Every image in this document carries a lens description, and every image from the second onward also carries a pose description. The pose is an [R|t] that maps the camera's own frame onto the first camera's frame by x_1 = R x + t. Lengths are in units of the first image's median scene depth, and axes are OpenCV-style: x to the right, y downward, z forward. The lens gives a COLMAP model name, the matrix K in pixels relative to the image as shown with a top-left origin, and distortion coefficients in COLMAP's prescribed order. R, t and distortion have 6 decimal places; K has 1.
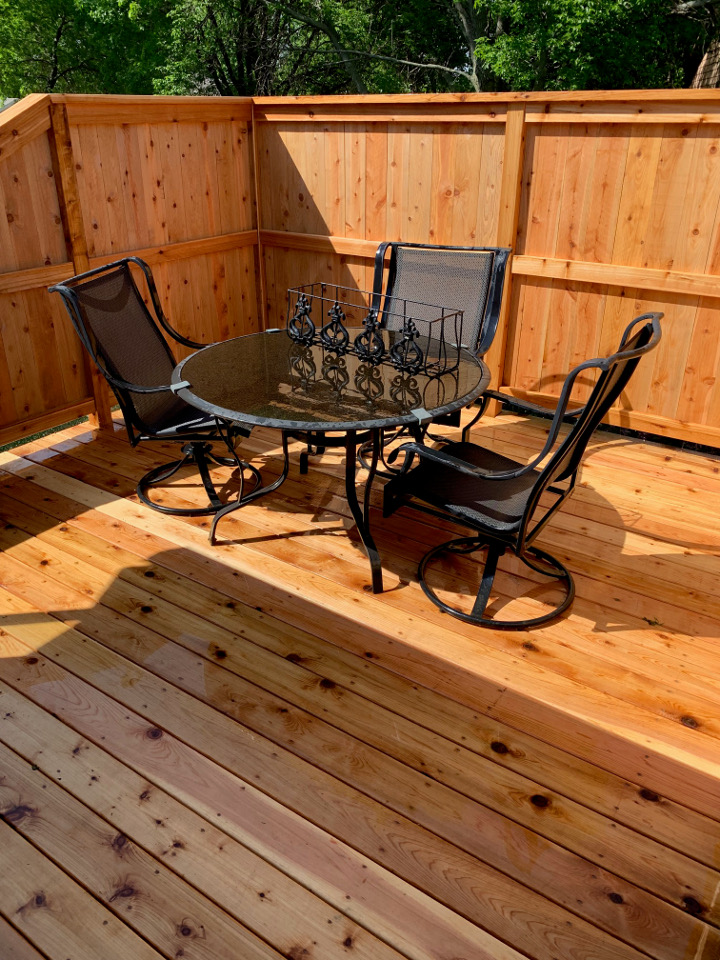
lens RADIAL K [[739.6, 0, 364.5], [0, 739.6, 481.3], [0, 0, 1]] dist [-0.002187, -0.002560]
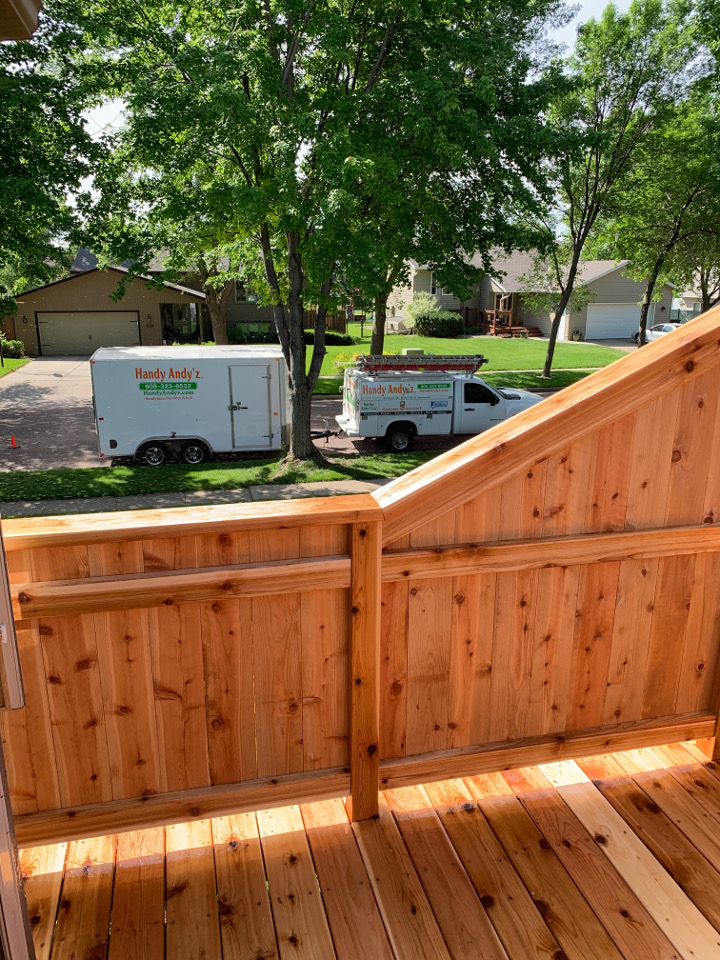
lens RADIAL K [[739.6, 0, 359.7], [0, 739.6, 479.8], [0, 0, 1]] dist [-0.002187, -0.002560]
pose [[0.752703, 0.174868, -0.634712, -0.261556], [-0.288725, 0.954103, -0.079537, -0.195935], [0.591672, 0.243125, 0.768645, 0.308495]]
